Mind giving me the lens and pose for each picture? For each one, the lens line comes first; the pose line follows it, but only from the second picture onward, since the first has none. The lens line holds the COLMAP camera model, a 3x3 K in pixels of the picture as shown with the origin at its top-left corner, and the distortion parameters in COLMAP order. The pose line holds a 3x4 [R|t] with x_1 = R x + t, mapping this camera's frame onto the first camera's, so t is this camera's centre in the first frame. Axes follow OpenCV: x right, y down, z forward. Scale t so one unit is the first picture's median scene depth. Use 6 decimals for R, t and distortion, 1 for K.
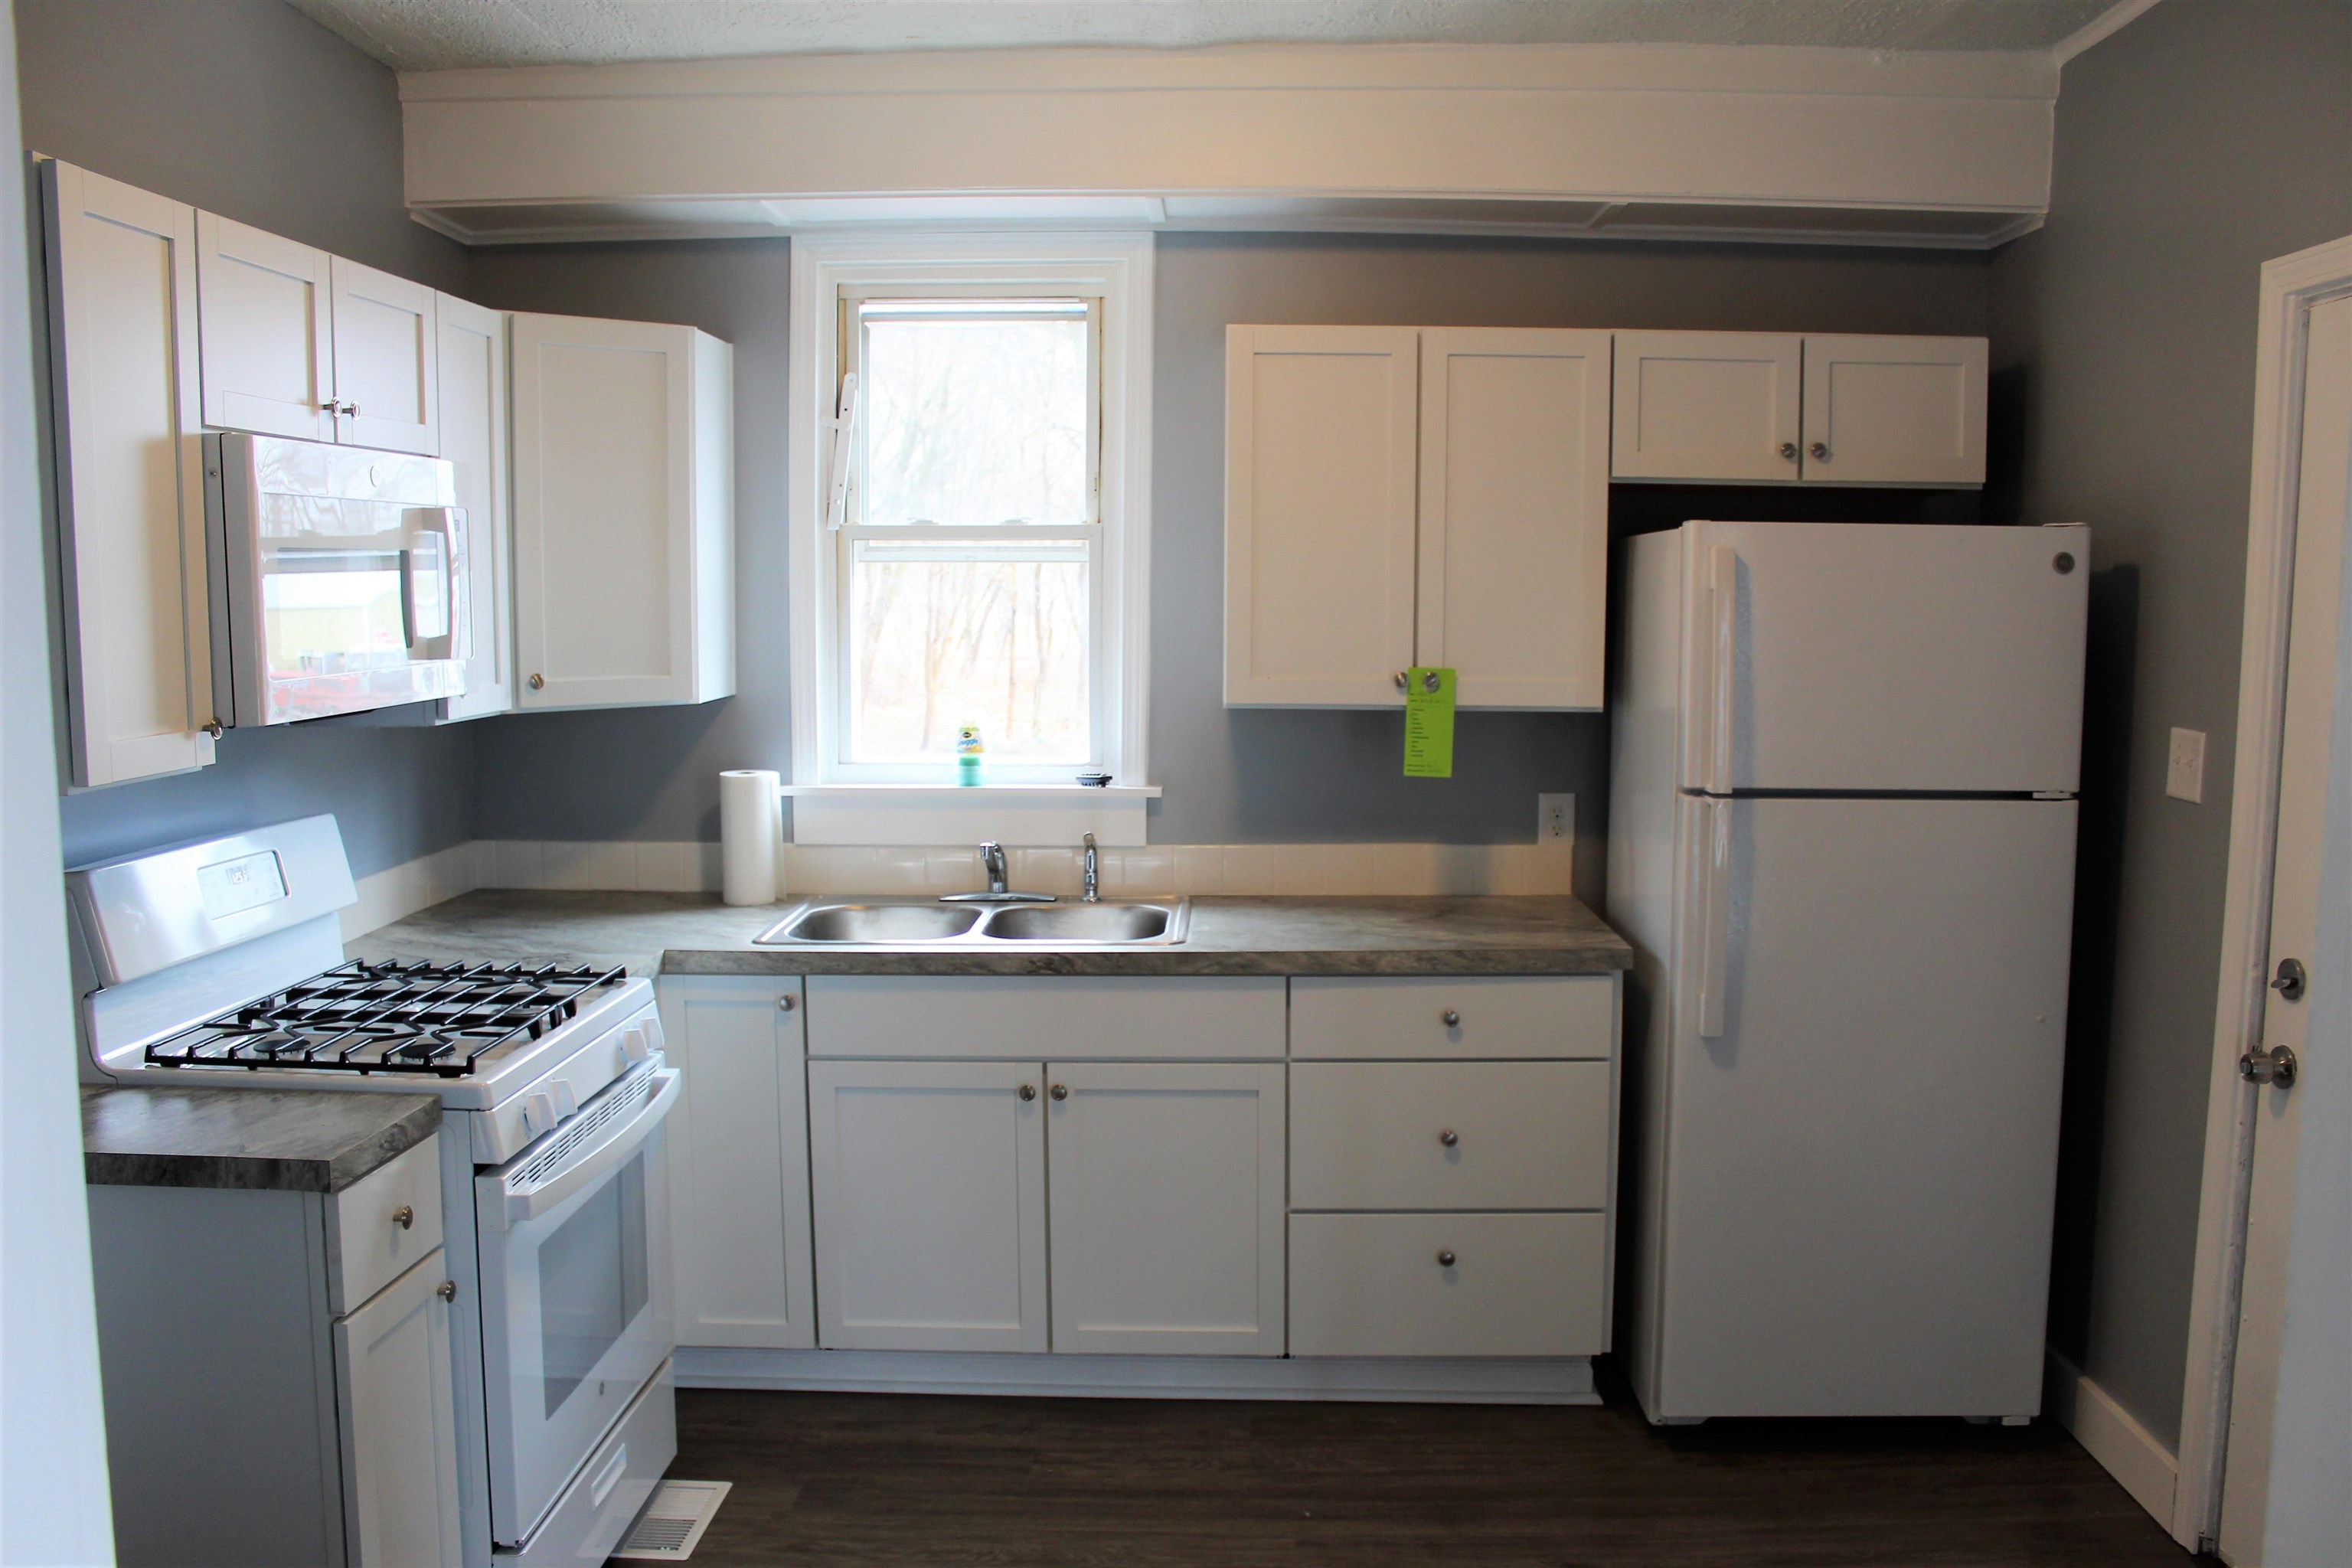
lens RADIAL K [[1871.7, 0, 1176.0], [0, 1871.7, 784.0], [0, 0, 1]] dist [-0.084483, 0.002608]
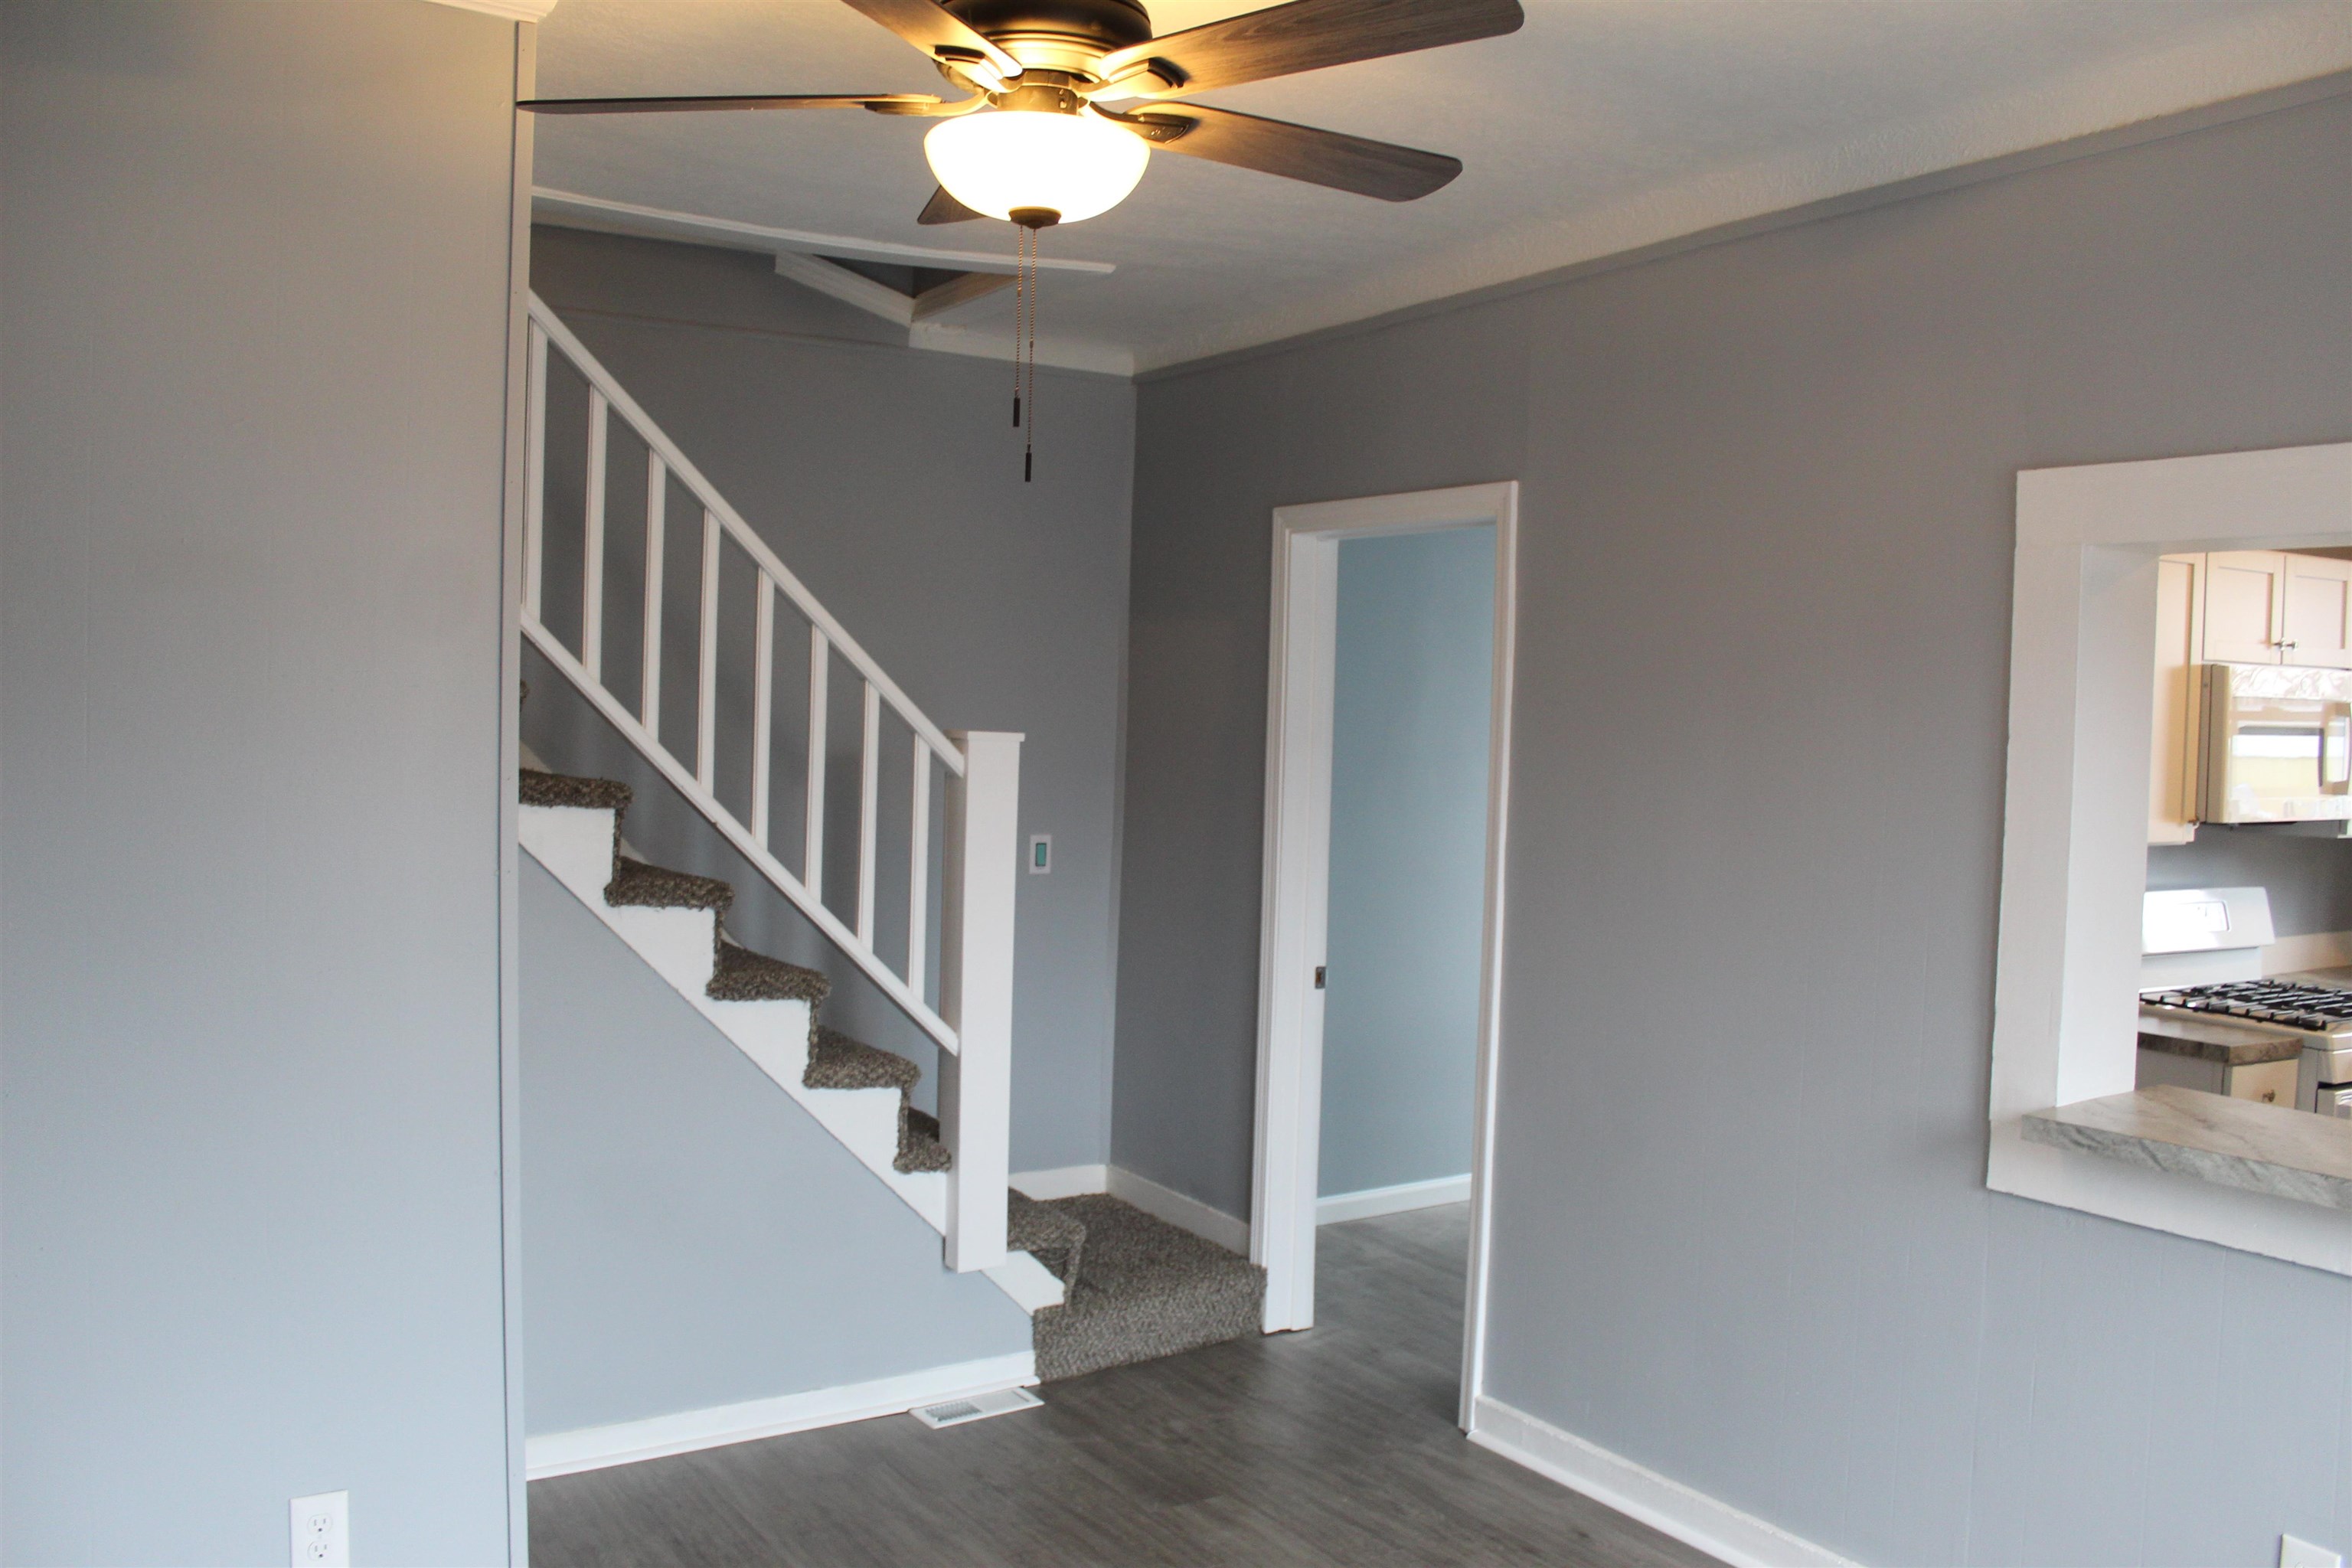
lens RADIAL K [[1987.4, 0, 1176.0], [0, 1987.4, 784.0], [0, 0, 1]] dist [-0.051077, 0.002078]
pose [[0.564387, 0.045008, -0.824282, 0.505761], [-0.116888, 0.992809, -0.025823, 0.100877], [0.817193, 0.110923, 0.565590, -0.932523]]
